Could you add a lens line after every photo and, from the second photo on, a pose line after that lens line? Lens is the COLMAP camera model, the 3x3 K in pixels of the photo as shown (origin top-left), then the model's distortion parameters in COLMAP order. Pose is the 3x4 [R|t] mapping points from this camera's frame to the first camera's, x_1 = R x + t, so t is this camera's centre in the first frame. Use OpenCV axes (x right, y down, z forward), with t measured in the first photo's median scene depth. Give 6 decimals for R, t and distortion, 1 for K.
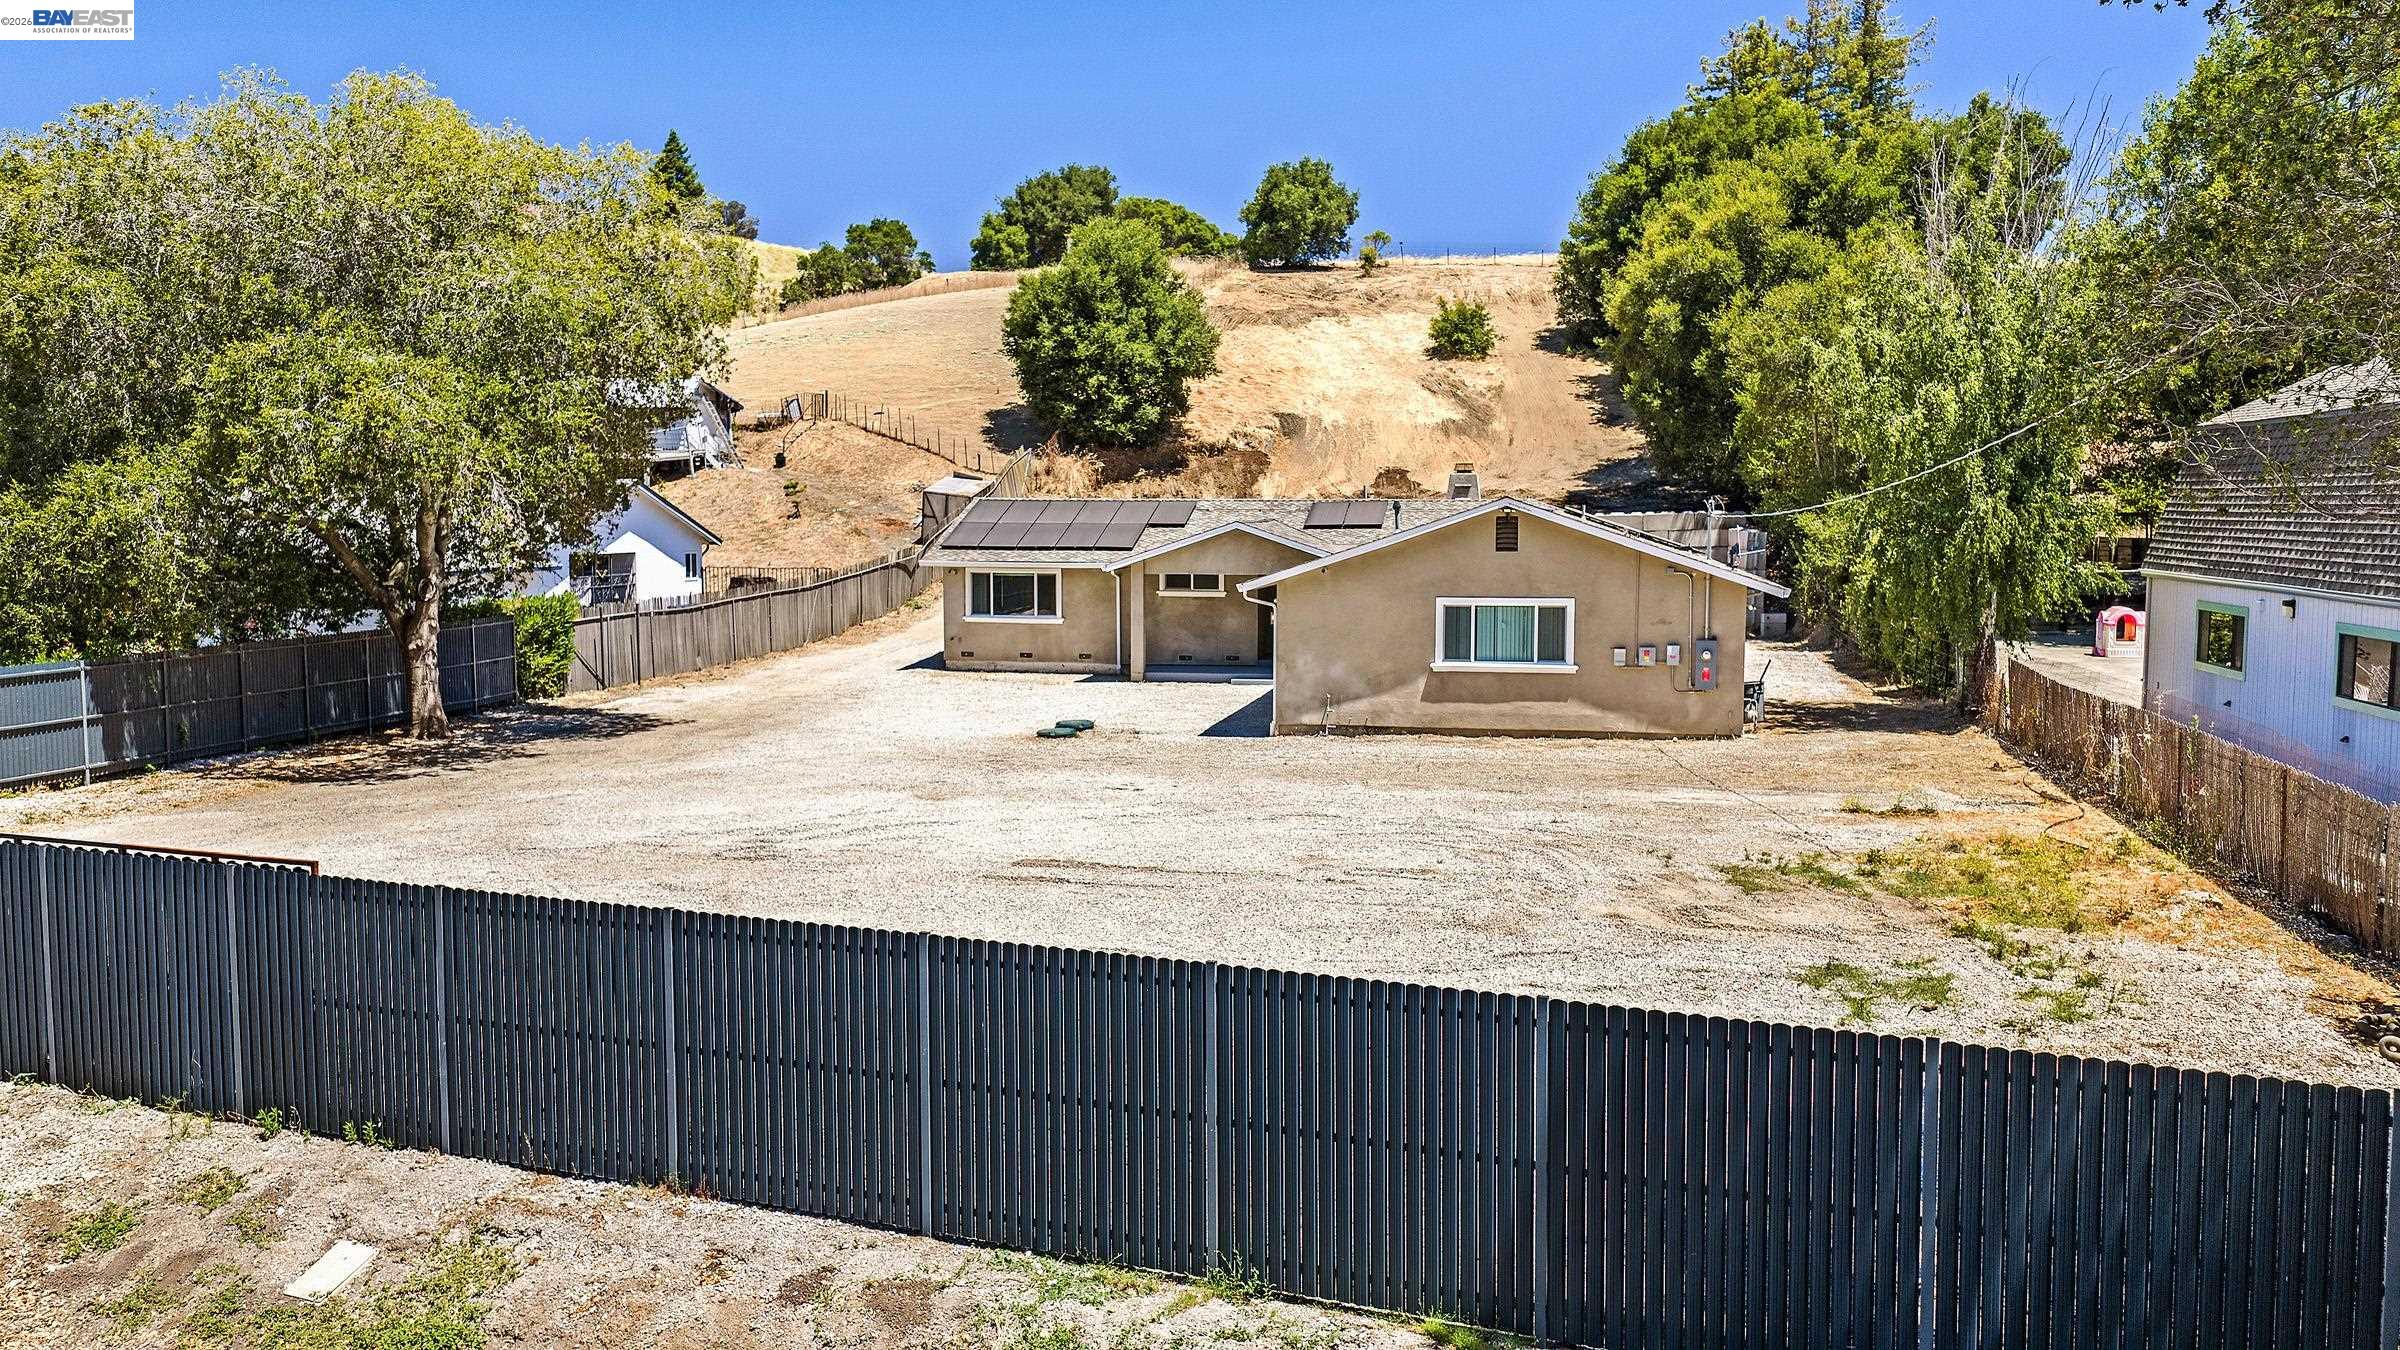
lens RADIAL K [[1964.1, 0, 1200.0], [0, 1964.1, 675.0], [0, 0, 1]] dist [0.094110, -0.094586]
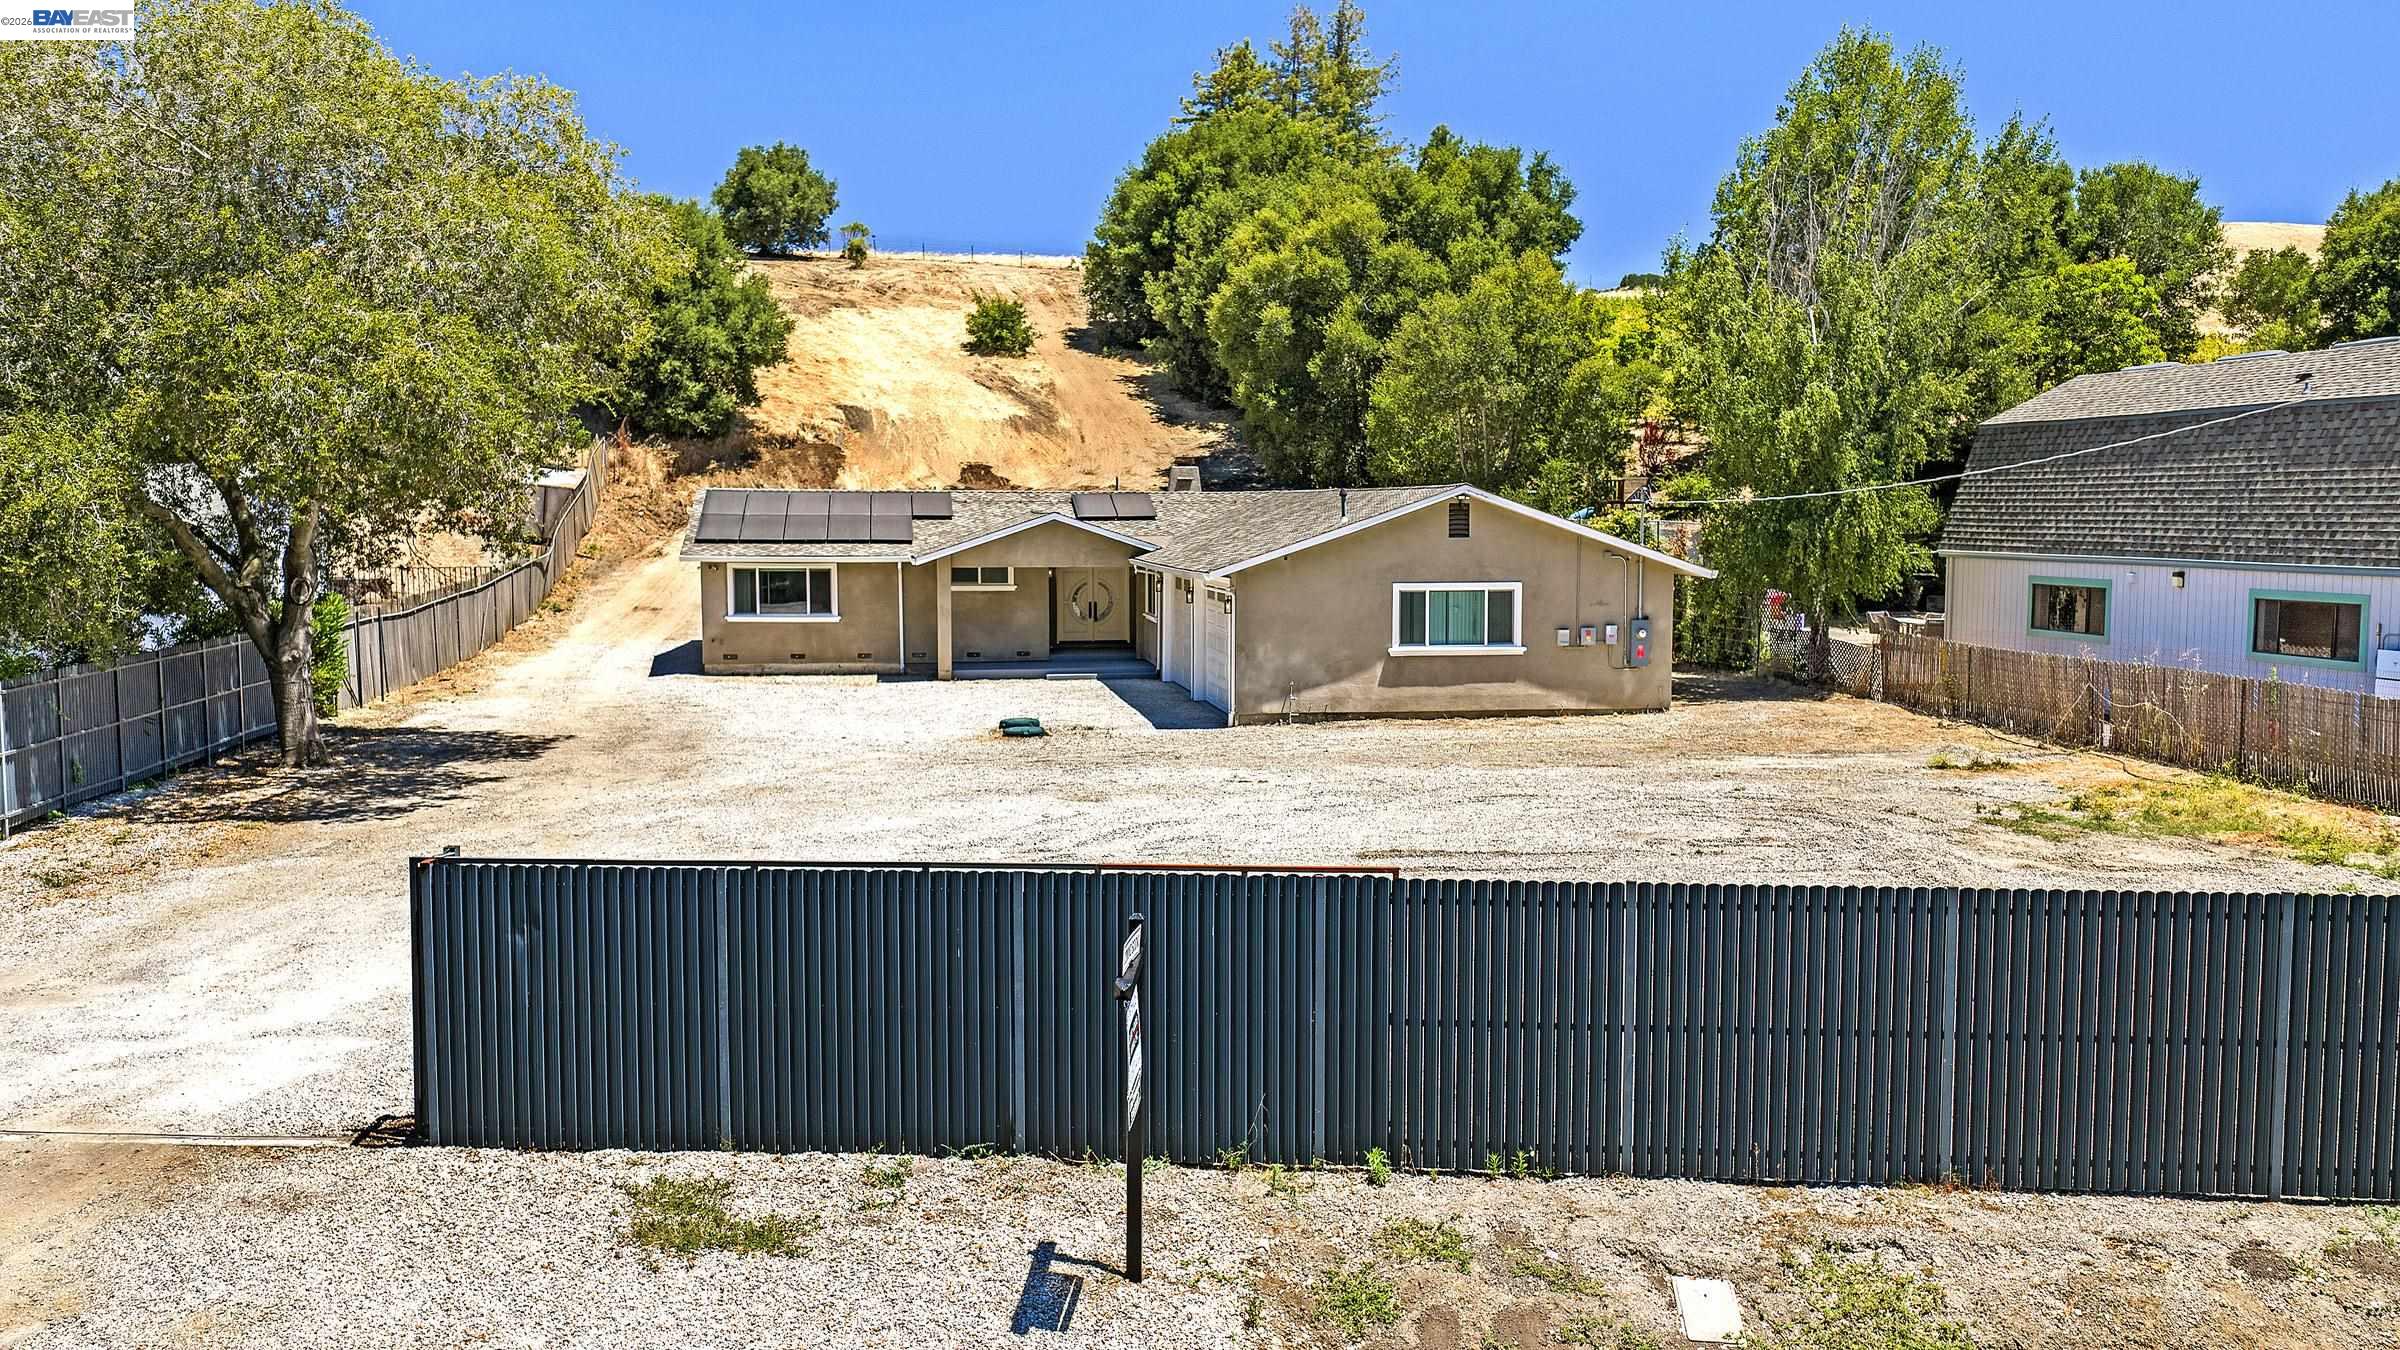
lens RADIAL K [[1964.1, 0, 1200.0], [0, 1964.1, 675.0], [0, 0, 1]] dist [0.094110, -0.094586]
pose [[0.942696, -0.029234, 0.332369, -0.131572], [0.029513, 0.999556, 0.004209, 0.000258], [-0.332345, 0.005842, 0.943140, 0.032304]]
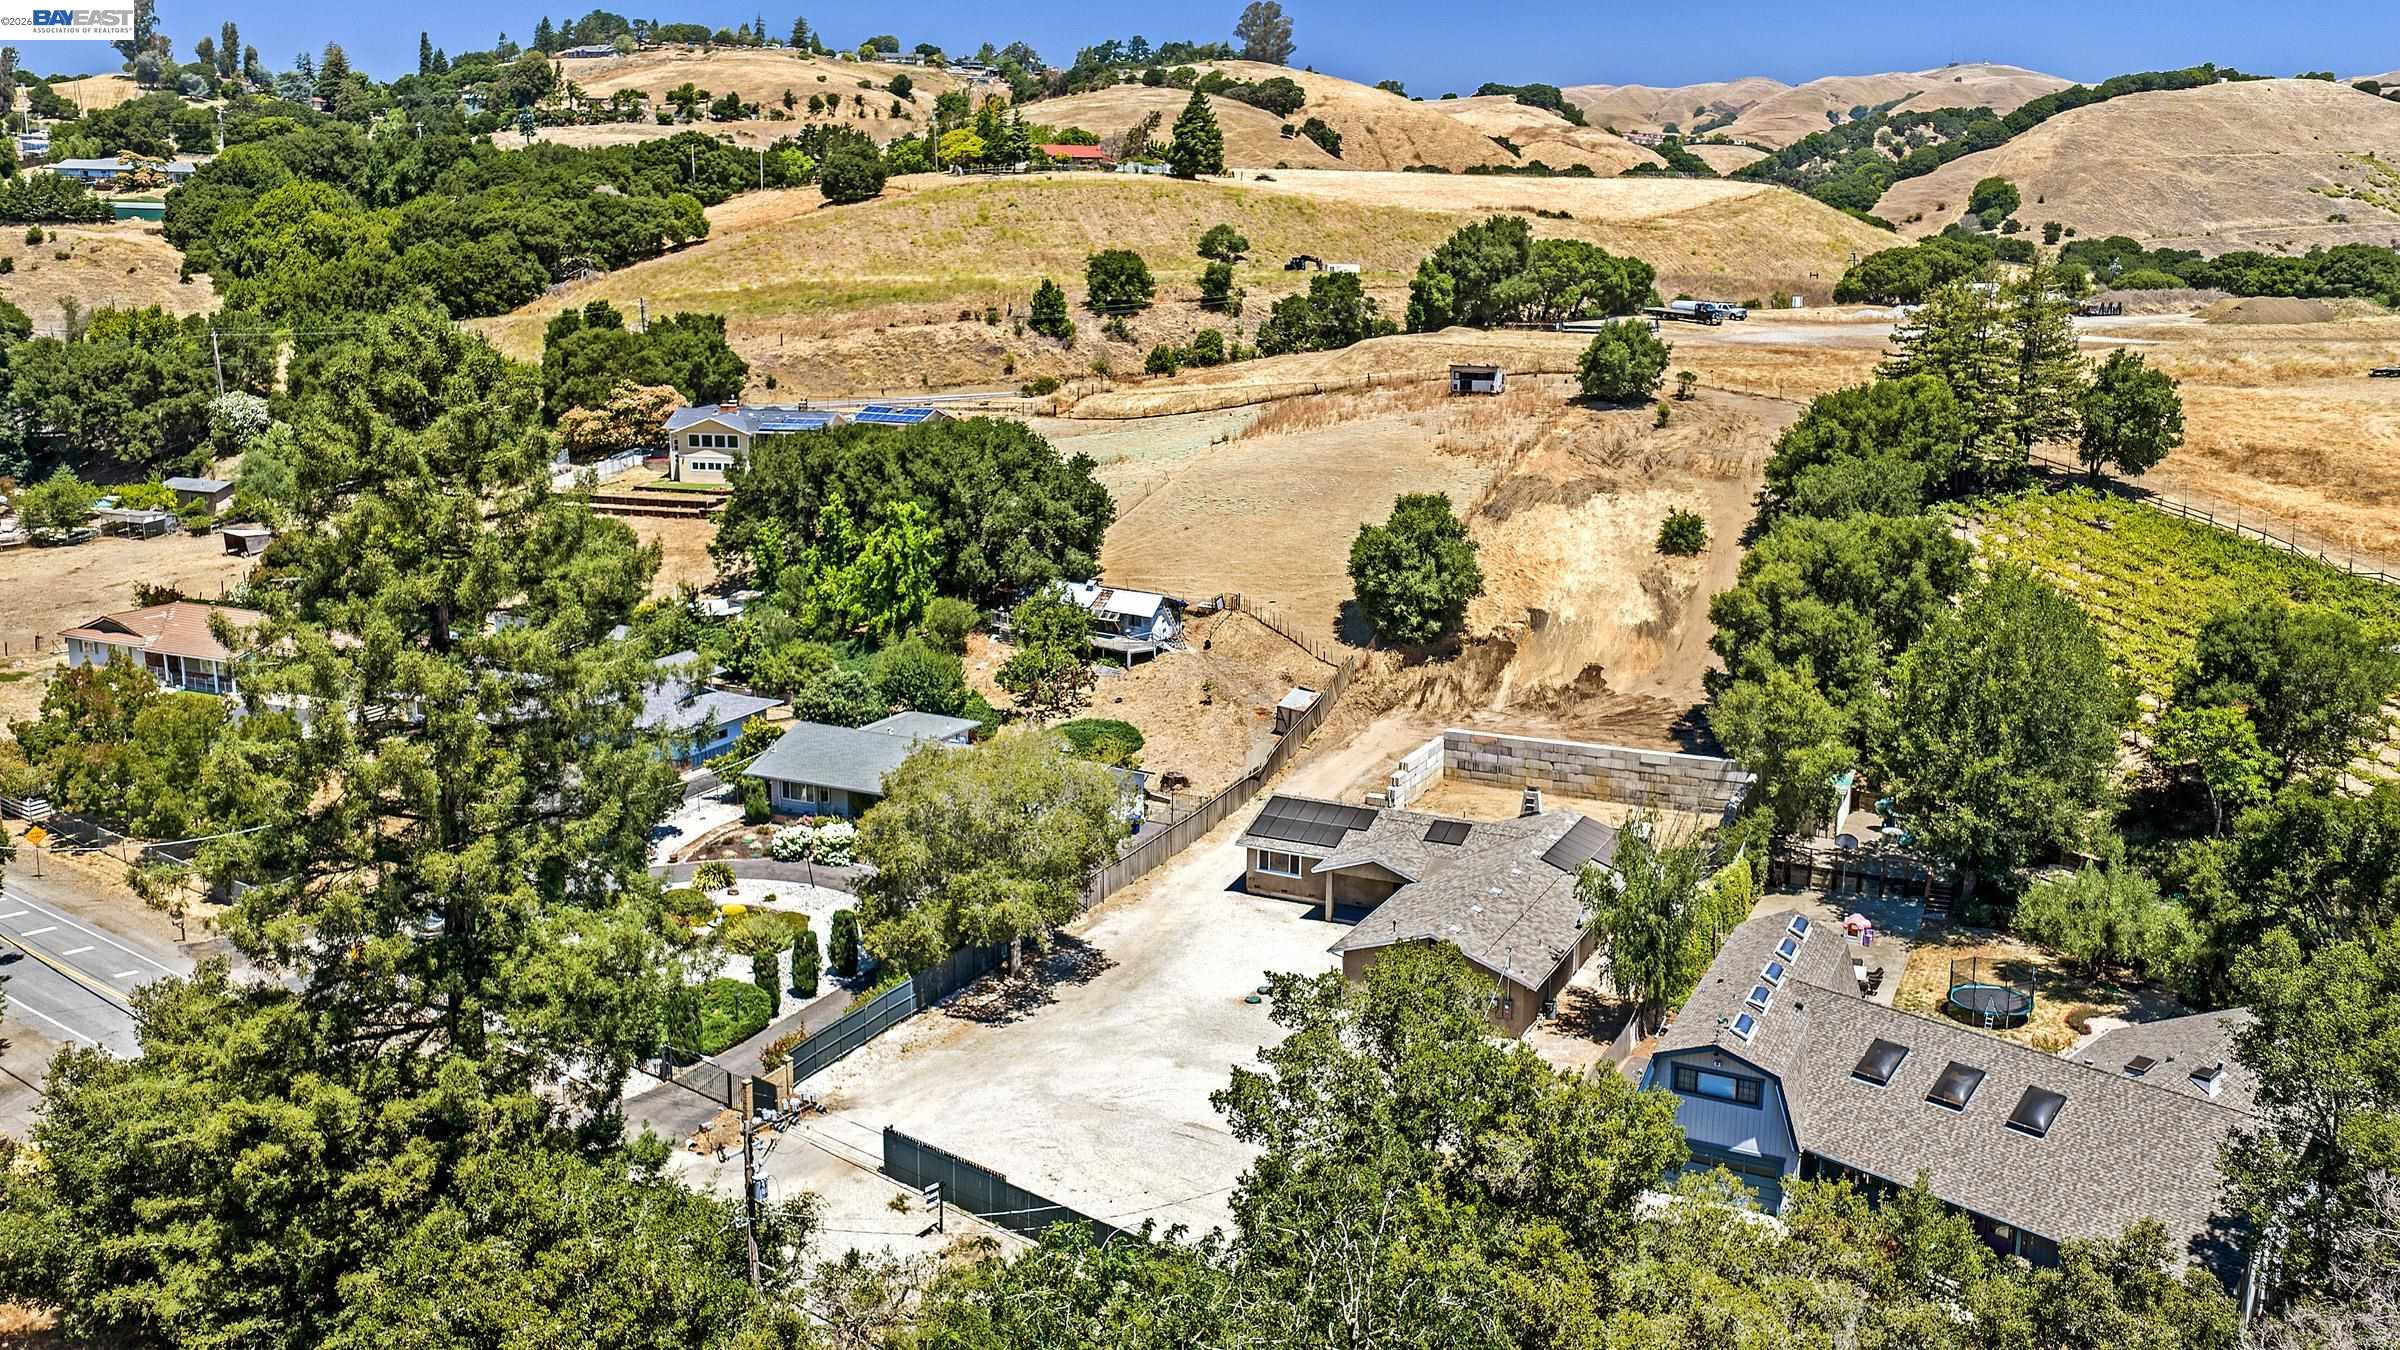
lens RADIAL K [[1948.0, 0, 1200.0], [0, 1948.0, 675.0], [0, 0, 1]] dist [0.079779, 0.001371]
pose [[0.965064, 0.064766, -0.253884, 0.196375], [-0.032485, 0.991068, 0.129343, -0.295741], [0.259993, -0.116577, 0.958548, -0.565368]]
